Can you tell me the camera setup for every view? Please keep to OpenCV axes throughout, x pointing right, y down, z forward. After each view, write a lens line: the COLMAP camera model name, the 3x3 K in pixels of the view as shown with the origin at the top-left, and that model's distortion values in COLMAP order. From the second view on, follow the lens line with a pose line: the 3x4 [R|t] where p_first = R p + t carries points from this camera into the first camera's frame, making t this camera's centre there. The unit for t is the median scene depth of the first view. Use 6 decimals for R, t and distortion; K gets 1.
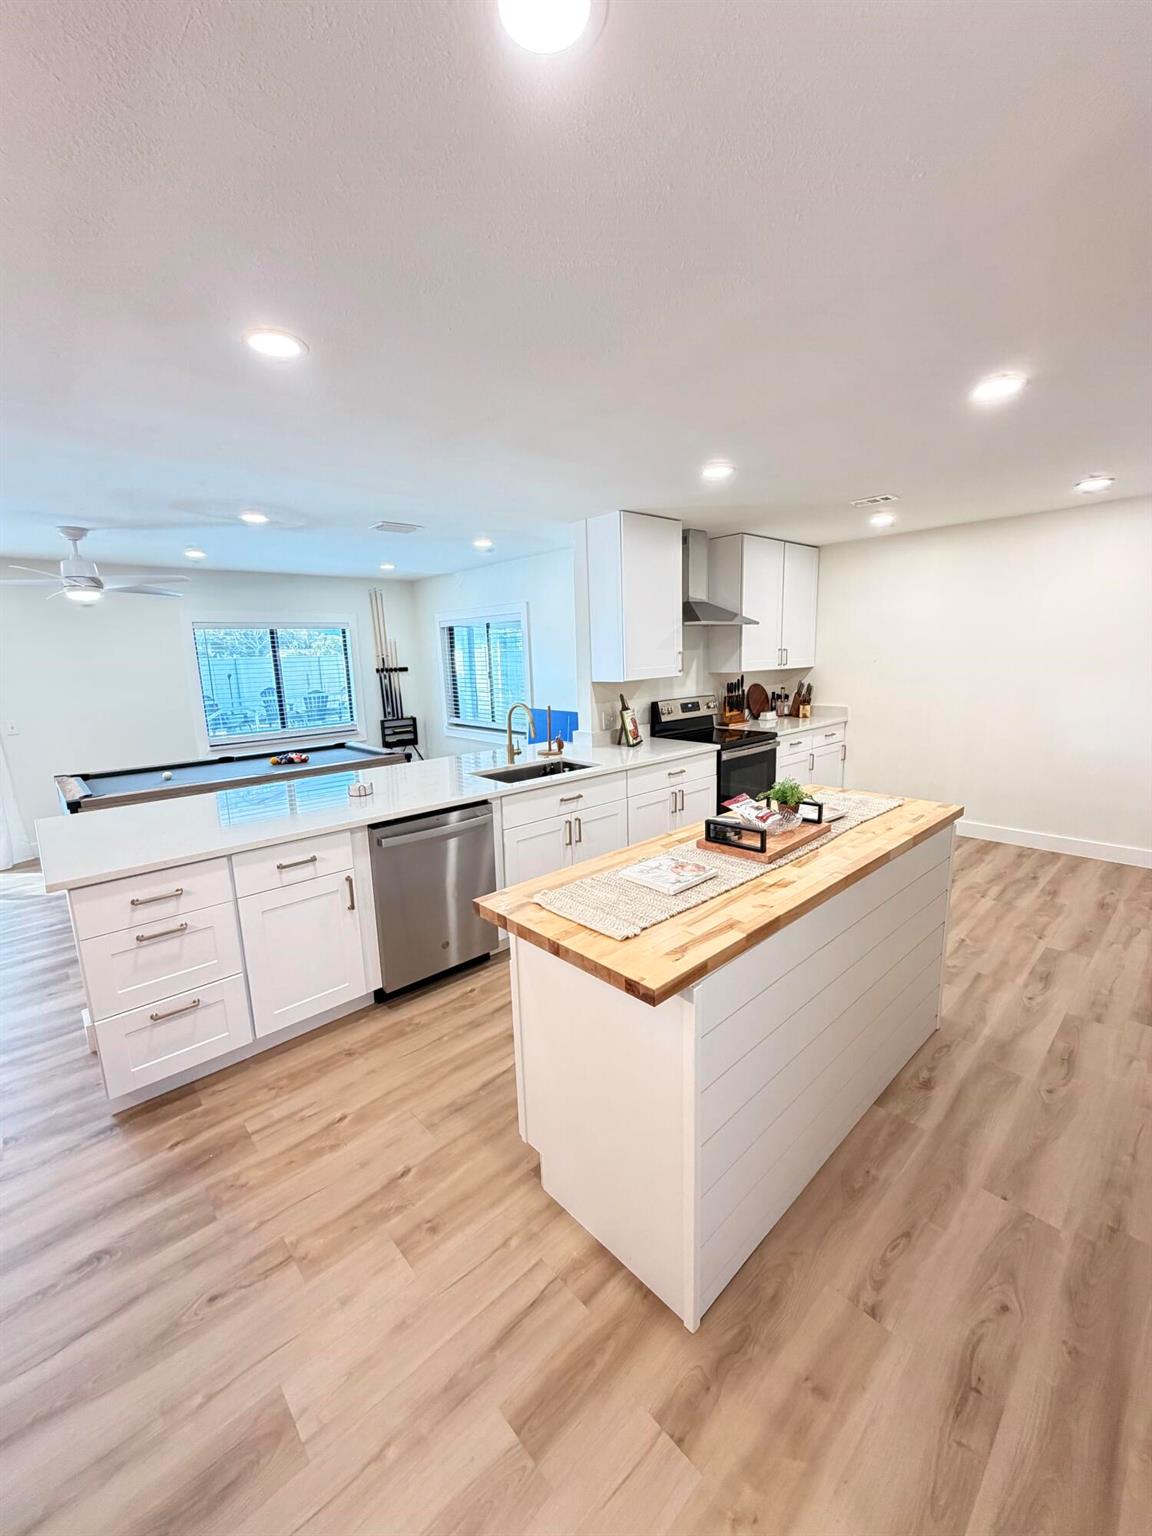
lens RADIAL K [[610.7, 0, 575.4], [0, 610.7, 762.0], [0, 0, 1]] dist [0.000013, 0.000530]
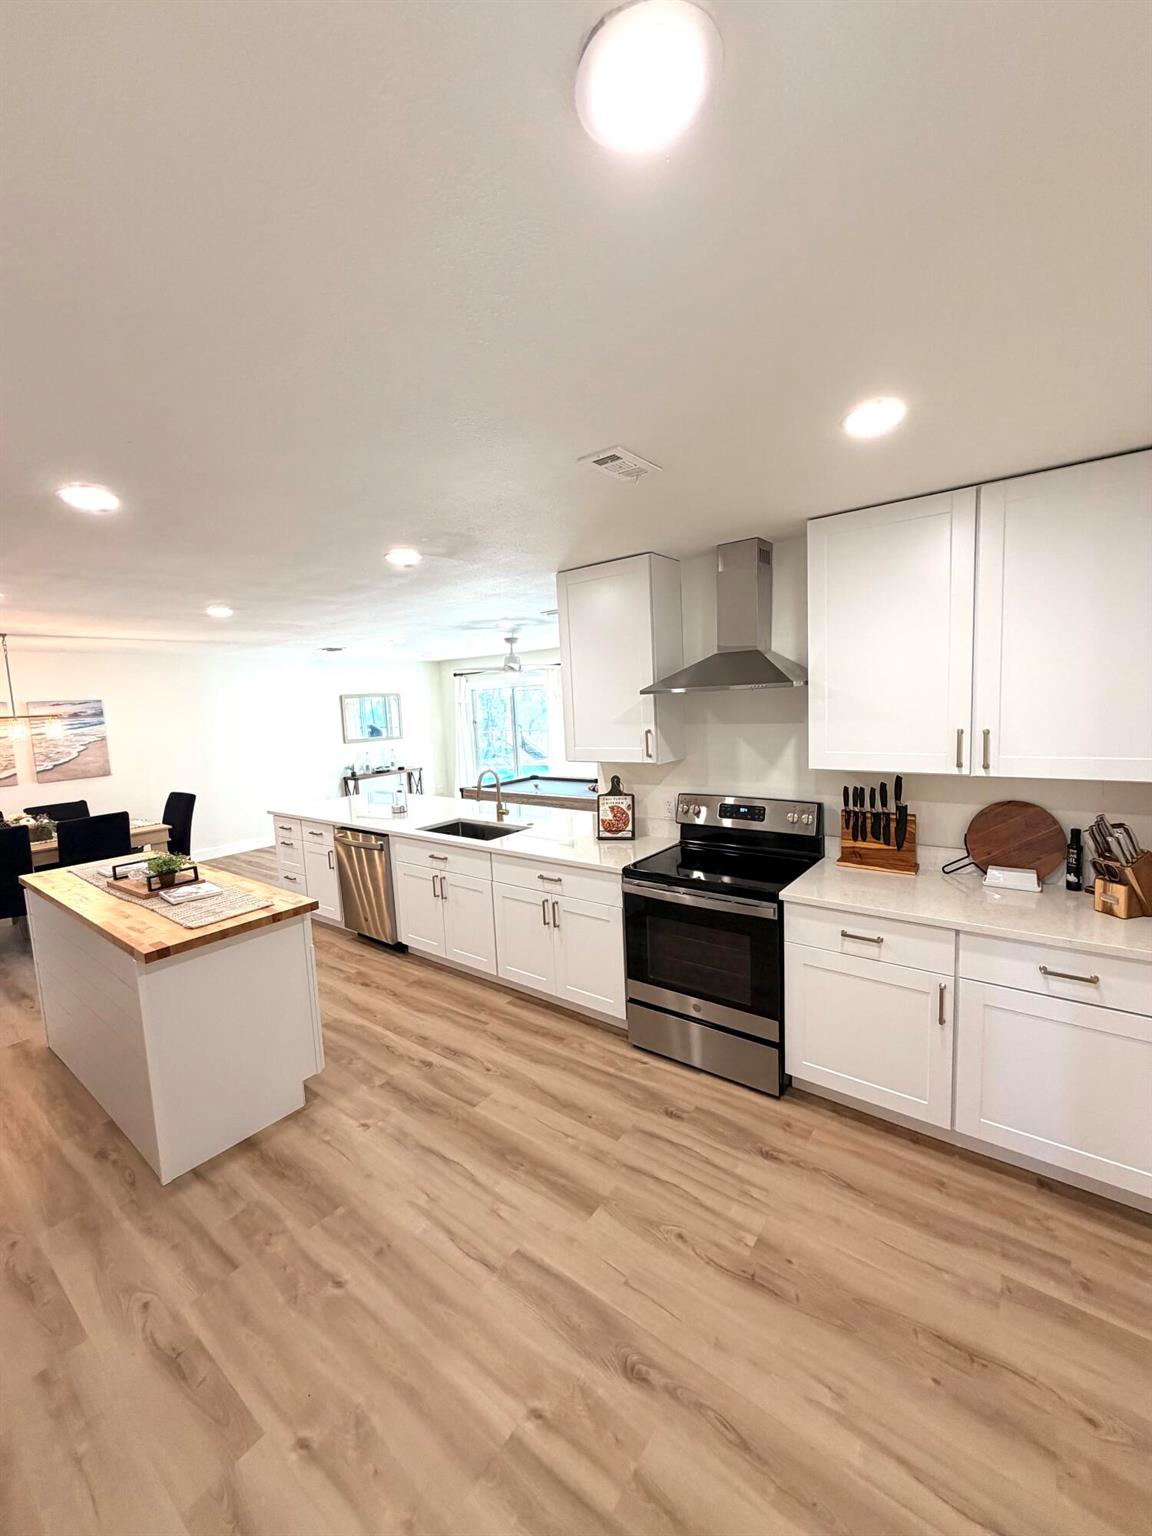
lens RADIAL K [[610.7, 0, 575.4], [0, 610.7, 762.0], [0, 0, 1]] dist [0.000013, 0.000530]
pose [[0.173185, 0.125771, -0.976826, 0.847532], [-0.133398, 0.985669, 0.103259, -0.201251], [0.975813, 0.112423, 0.187481, 0.763753]]
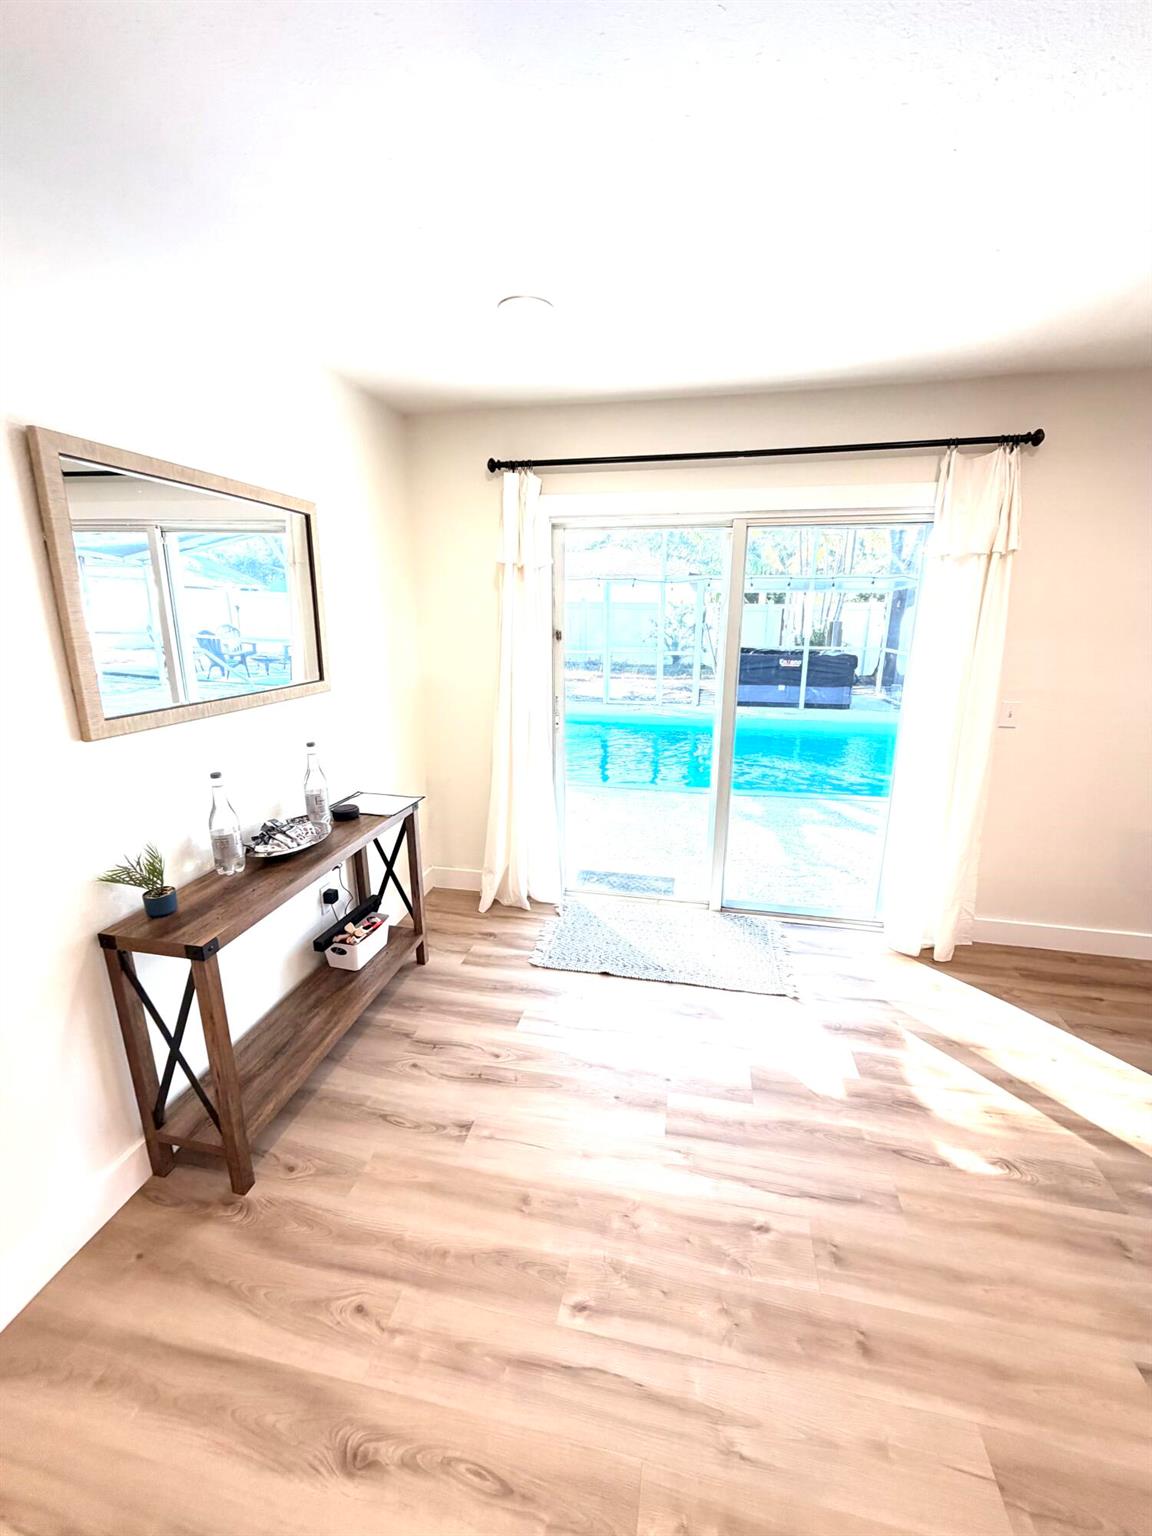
lens RADIAL K [[610.7, 0, 575.4], [0, 610.7, 762.0], [0, 0, 1]] dist [0.000013, 0.000530]
pose [[0.583079, 0.236252, -0.777306, -0.797774], [-0.169452, 0.971106, 0.168045, -0.046962], [0.794547, 0.033732, 0.606265, 0.410999]]
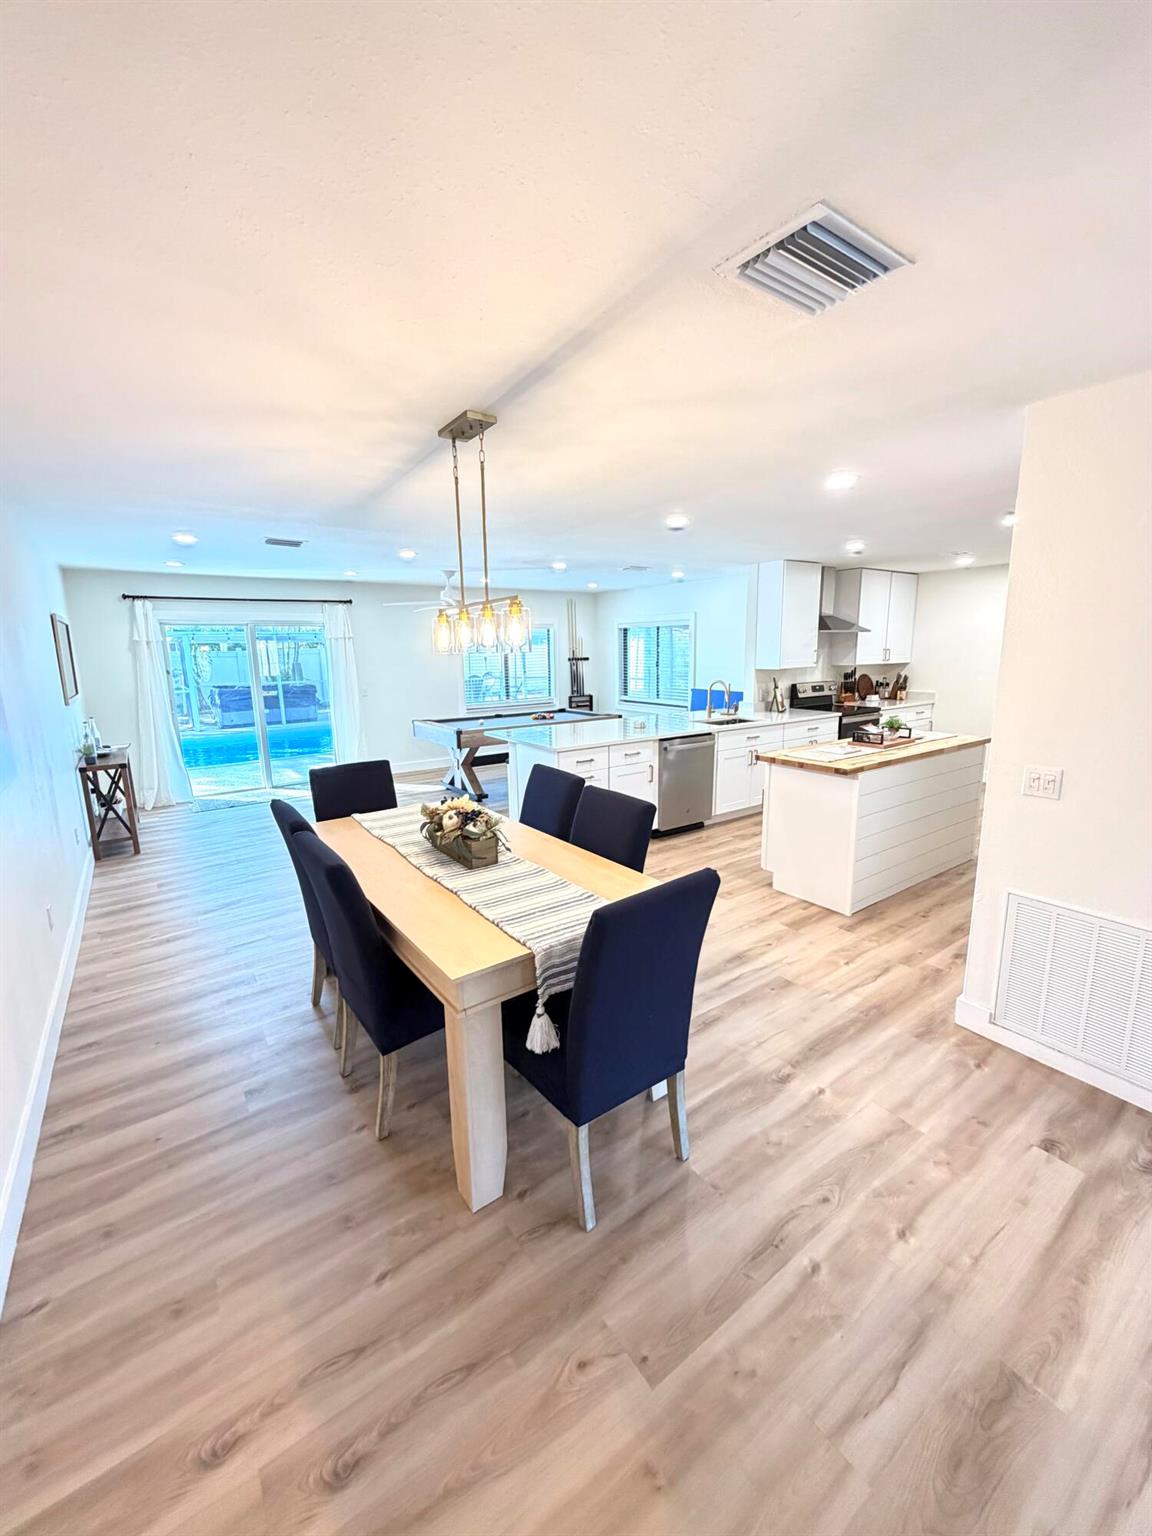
lens RADIAL K [[610.7, 0, 575.4], [0, 610.7, 762.0], [0, 0, 1]] dist [0.000013, 0.000530]
pose [[0.991748, 0.039695, -0.121902, -0.212429], [-0.038329, 0.999174, 0.013527, 0.092550], [0.122338, -0.008743, 0.992450, -0.542006]]
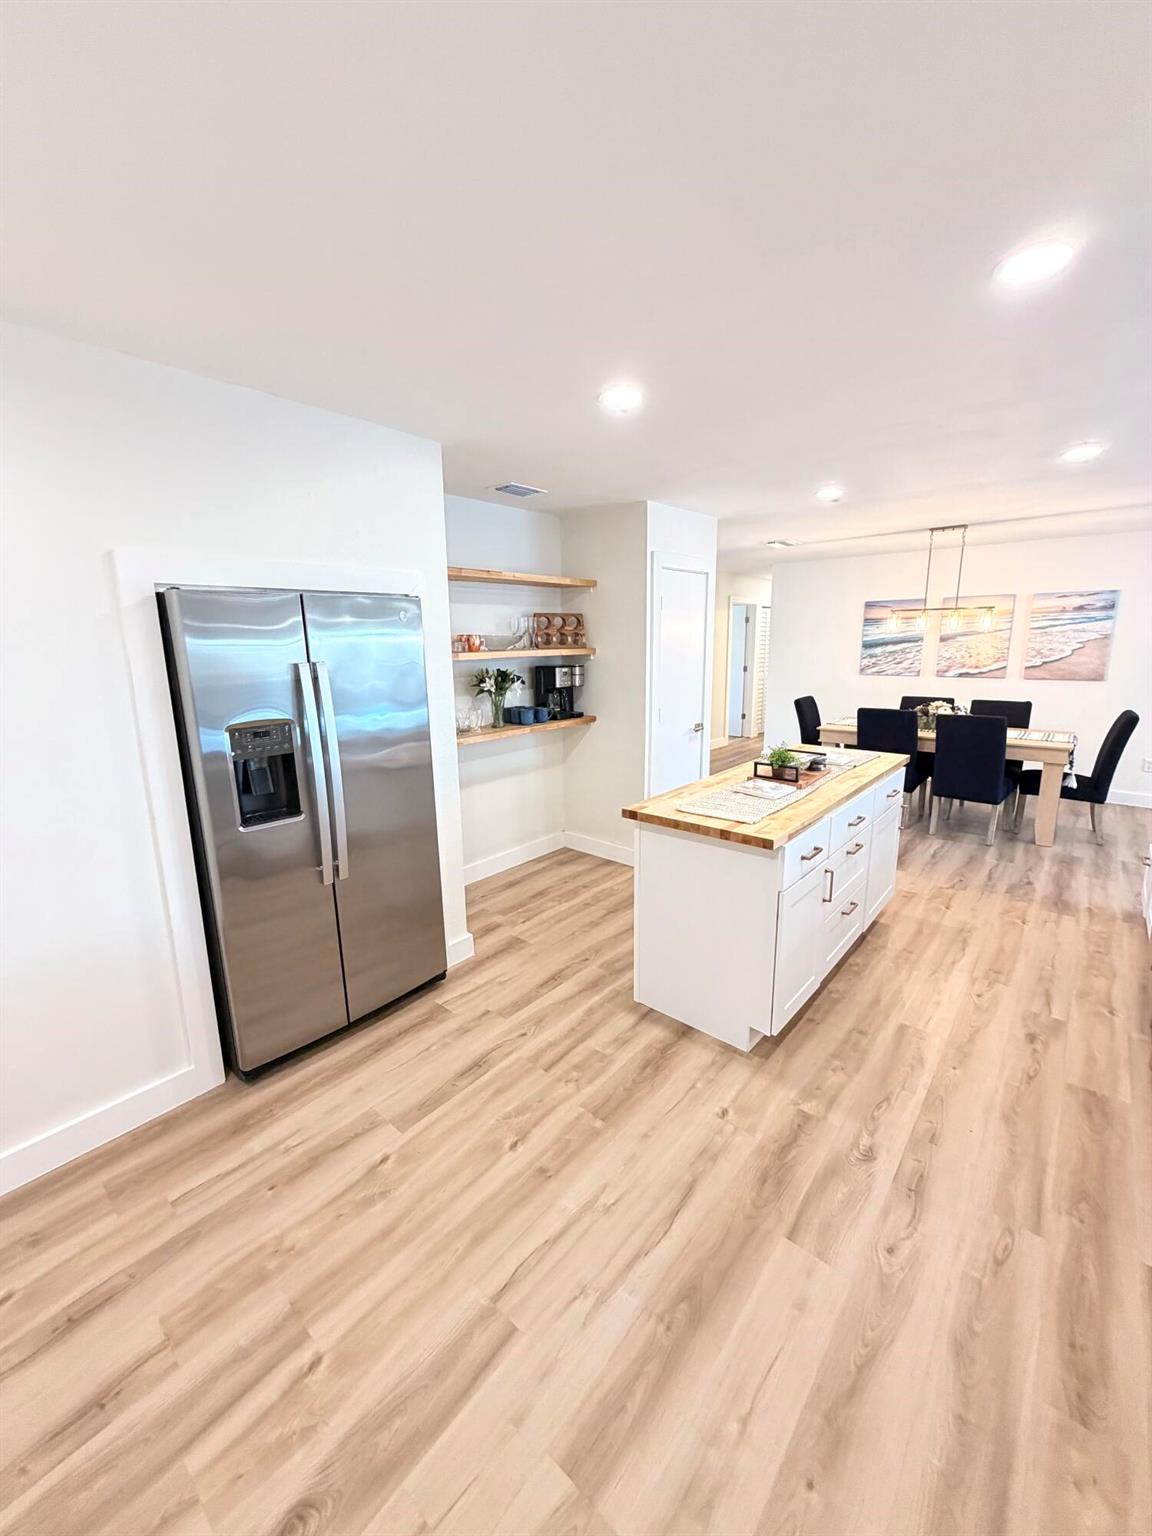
lens RADIAL K [[610.7, 0, 575.4], [0, 610.7, 762.0], [0, 0, 1]] dist [0.000013, 0.000530]
pose [[-0.991768, 0.070619, -0.106814, 0.443133], [0.026085, 0.928102, 0.371411, -0.208689], [0.125363, 0.365567, -0.922304, 1.036558]]
